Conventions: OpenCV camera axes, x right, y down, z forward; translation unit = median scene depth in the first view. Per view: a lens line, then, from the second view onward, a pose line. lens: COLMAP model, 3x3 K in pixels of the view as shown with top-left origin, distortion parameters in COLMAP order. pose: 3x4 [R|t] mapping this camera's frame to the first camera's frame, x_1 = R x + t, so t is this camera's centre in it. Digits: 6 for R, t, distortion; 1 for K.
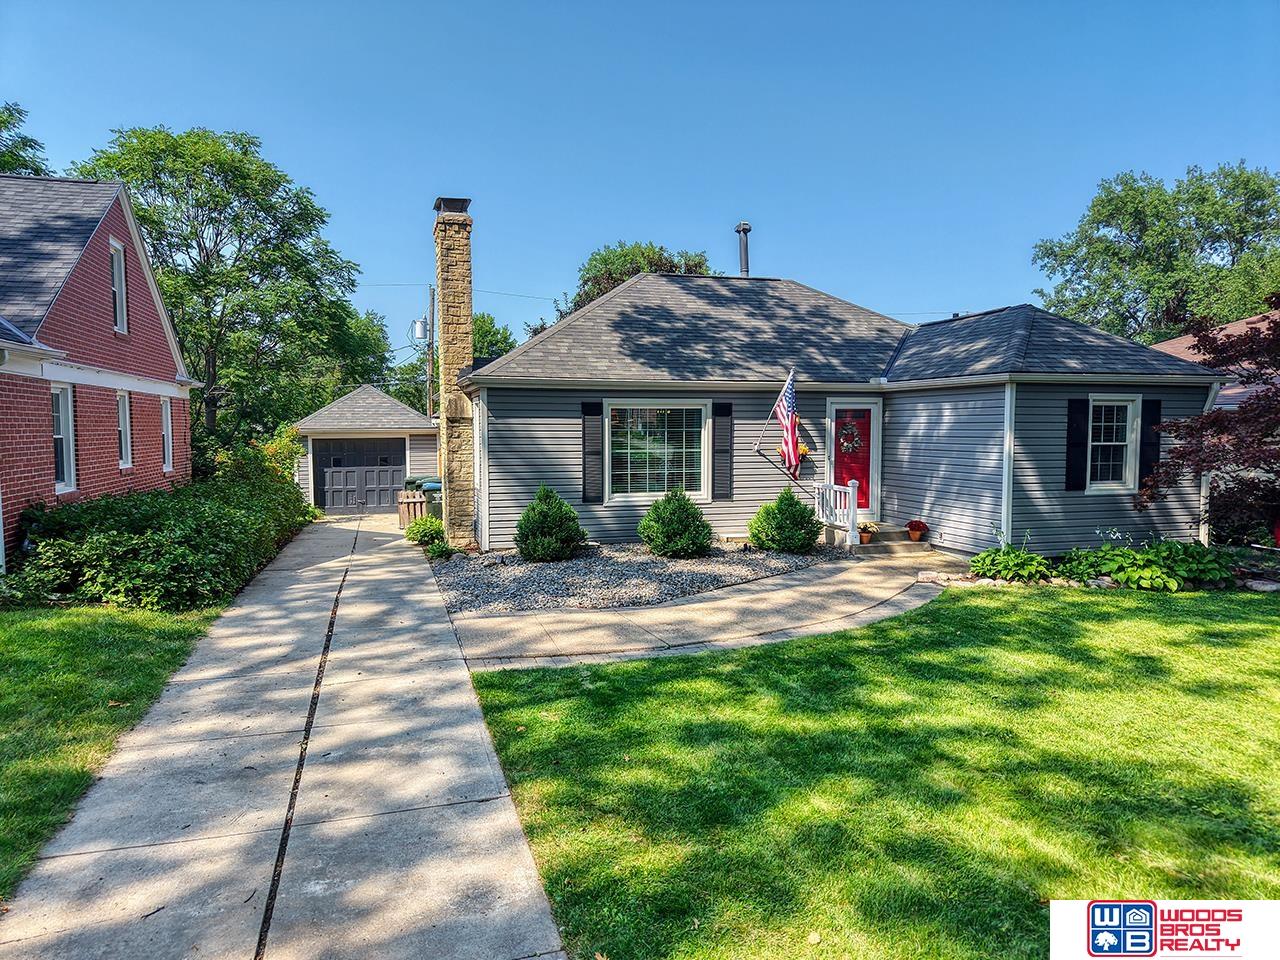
lens RADIAL K [[857.4, 0, 635.2], [0, 857.4, 480.7], [0, 0, 1]] dist [0.036363, -0.045185]
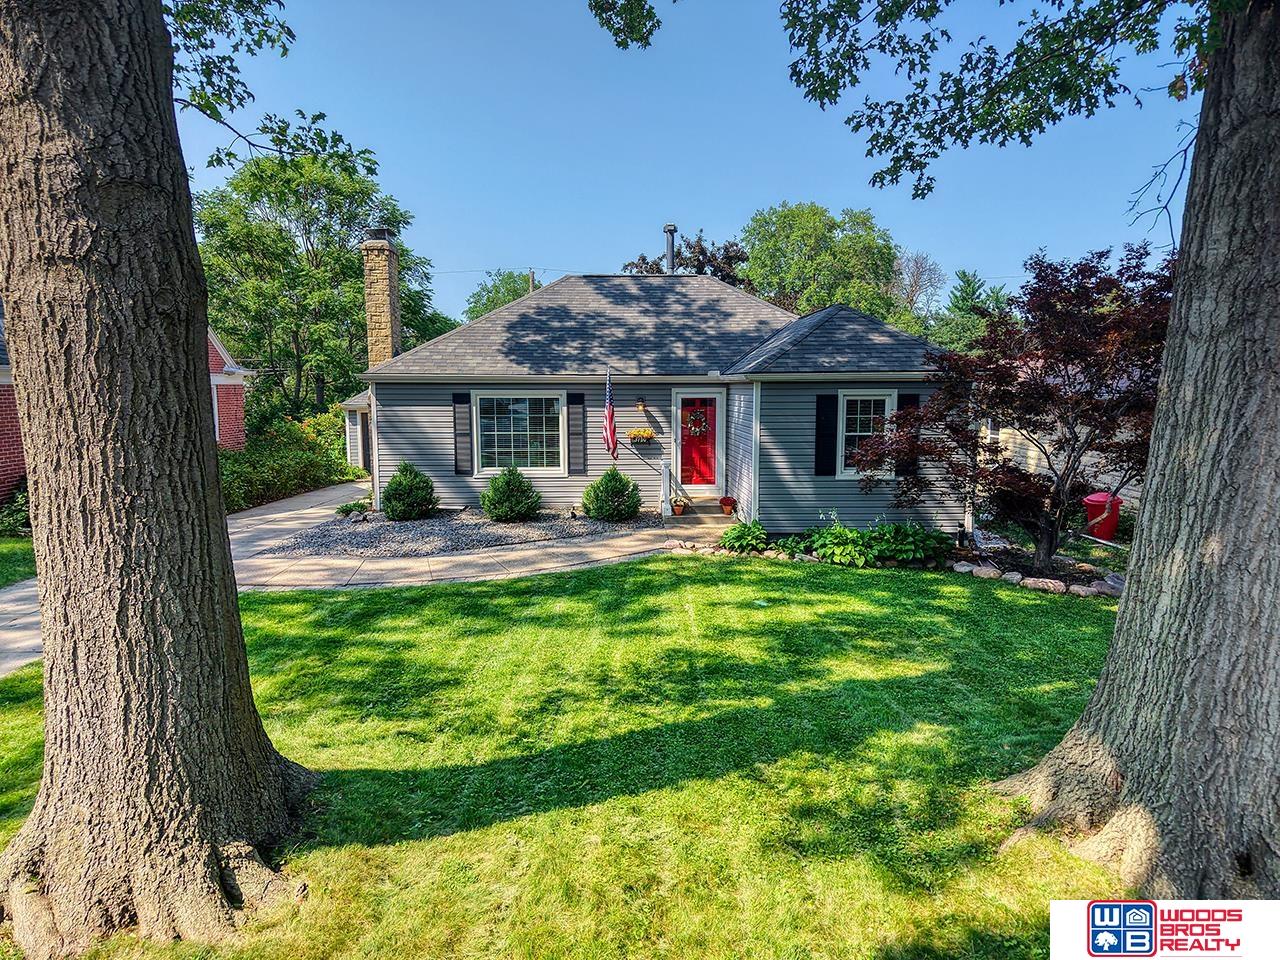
lens RADIAL K [[857.4, 0, 636.7], [0, 857.4, 484.0], [0, 0, 1]] dist [0.036363, -0.045185]
pose [[0.968056, 0.027617, -0.249210, 0.494584], [-0.014695, 0.998456, 0.053566, -0.030777], [0.250305, -0.048193, 0.966967, -0.137190]]
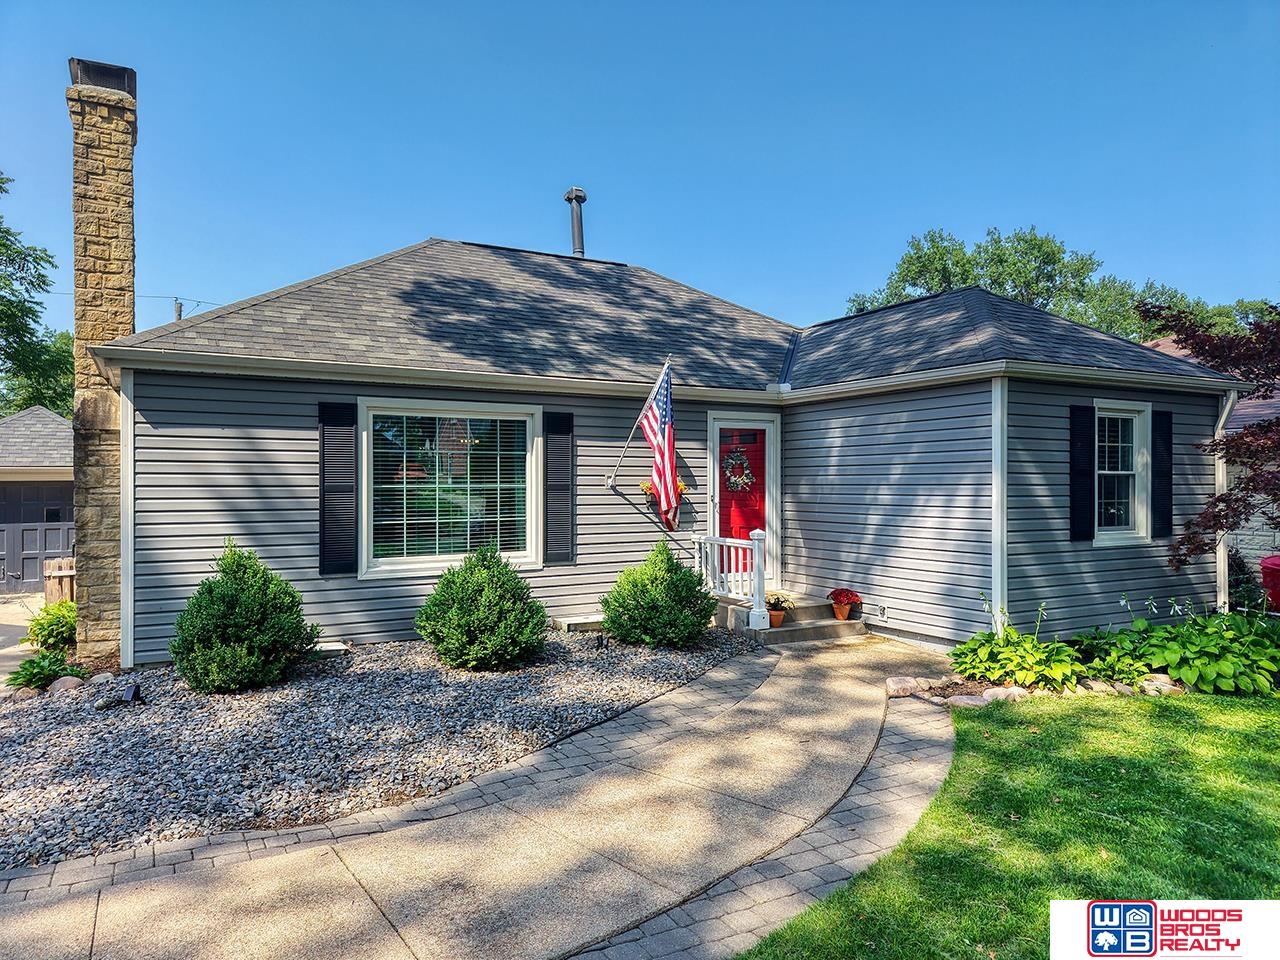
lens RADIAL K [[857.4, 0, 639.1], [0, 857.4, 484.2], [0, 0, 1]] dist [0.036363, -0.045185]
pose [[0.976174, -0.000820, 0.216989, 0.022357], [0.014593, 0.997977, -0.061880, 0.003501], [-0.216499, 0.063572, 0.974211, 0.371351]]
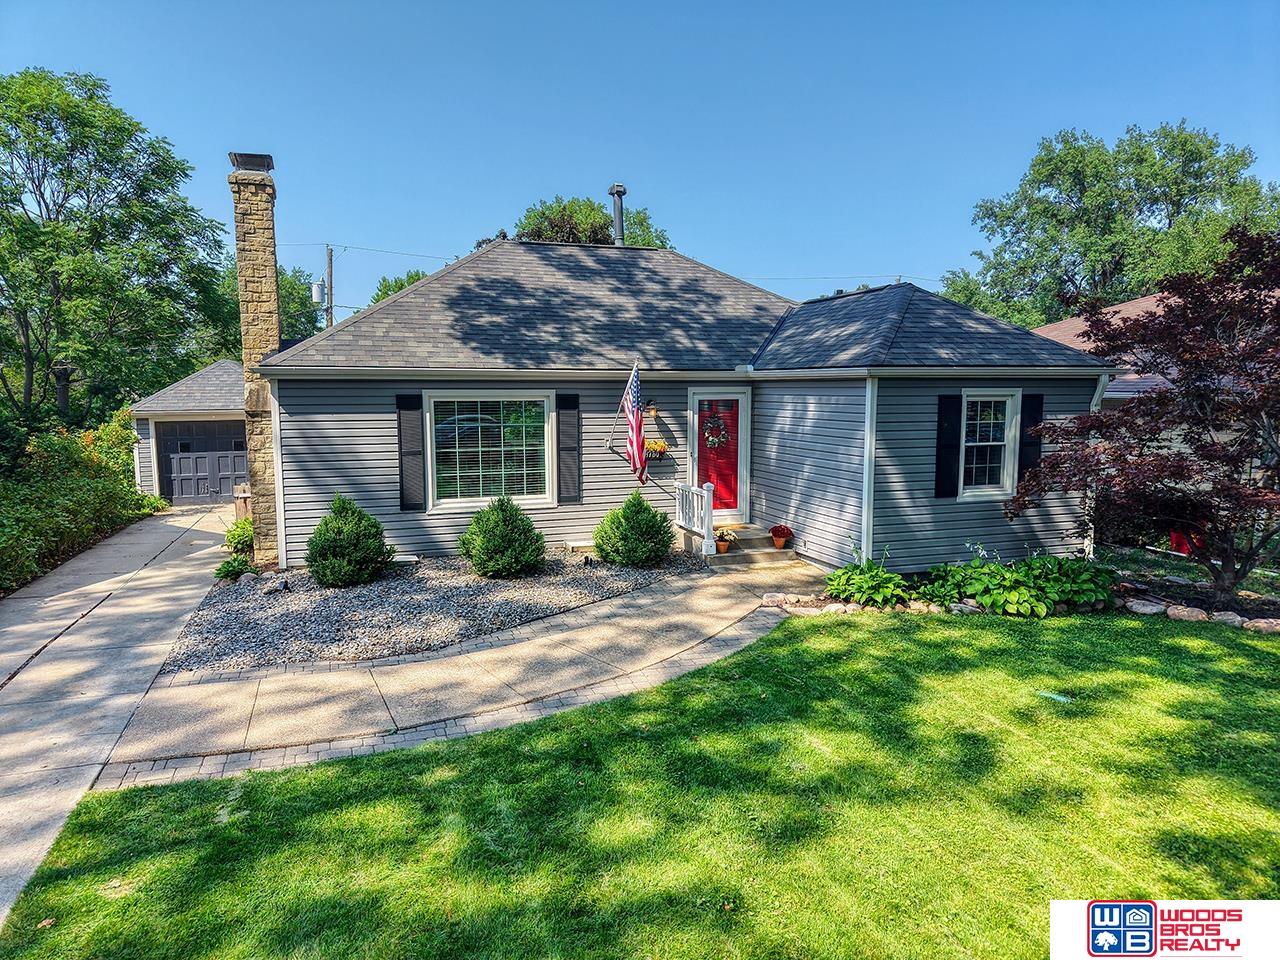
lens RADIAL K [[857.4, 0, 636.9], [0, 857.4, 481.5], [0, 0, 1]] dist [0.036363, -0.045185]
pose [[0.998752, -0.006805, 0.049478, 0.132315], [0.004359, 0.998771, 0.049364, -0.045340], [-0.049753, -0.049087, 0.997555, 0.115947]]
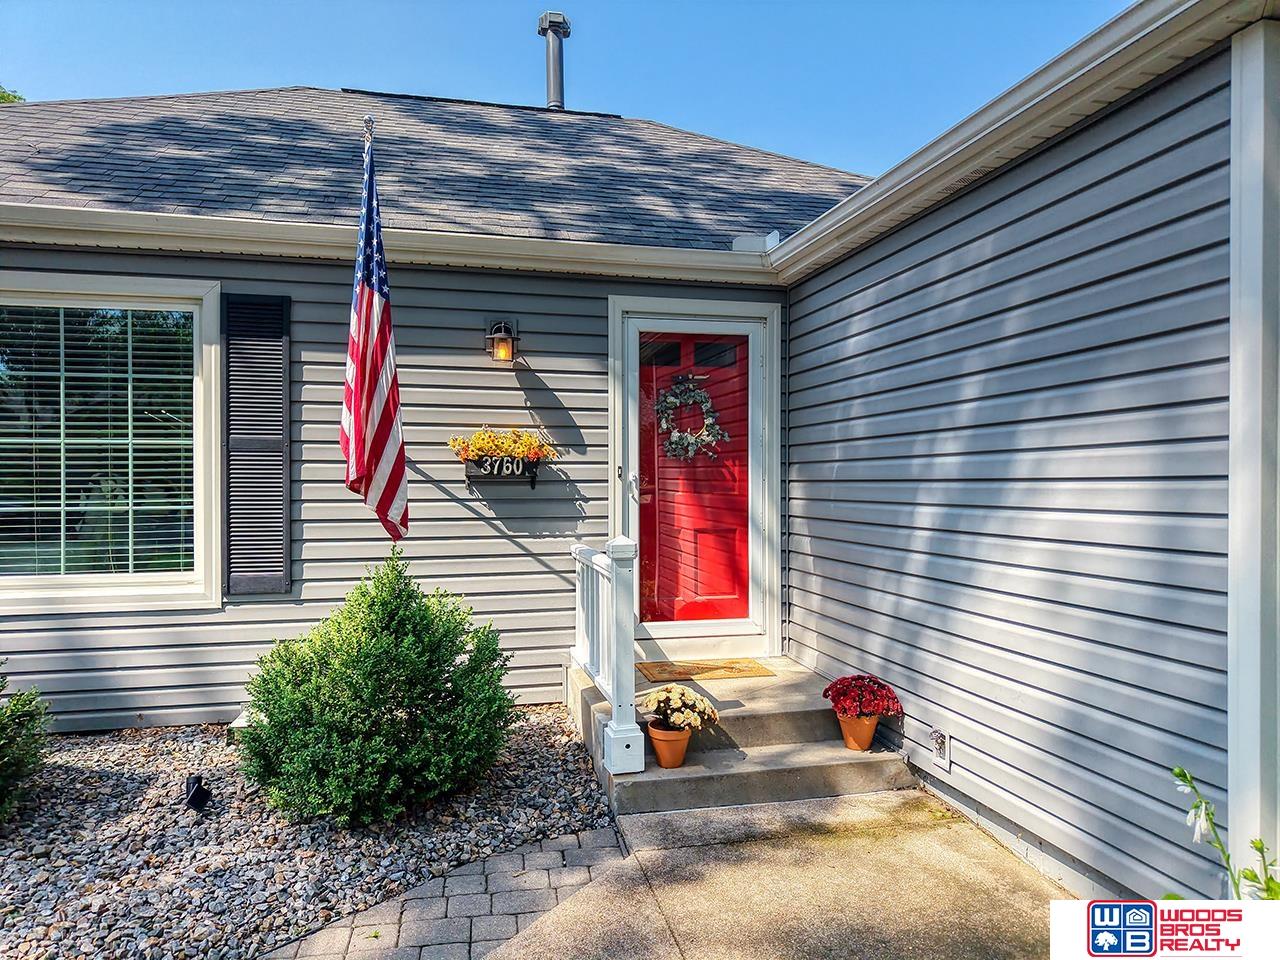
lens RADIAL K [[857.4, 0, 650.4], [0, 857.4, 484.4], [0, 0, 1]] dist [0.036363, -0.045185]
pose [[0.998851, -0.000574, -0.047924, 0.270633], [-0.002458, 0.997999, -0.063183, -0.000271], [0.047864, 0.063229, 0.996851, 0.705177]]
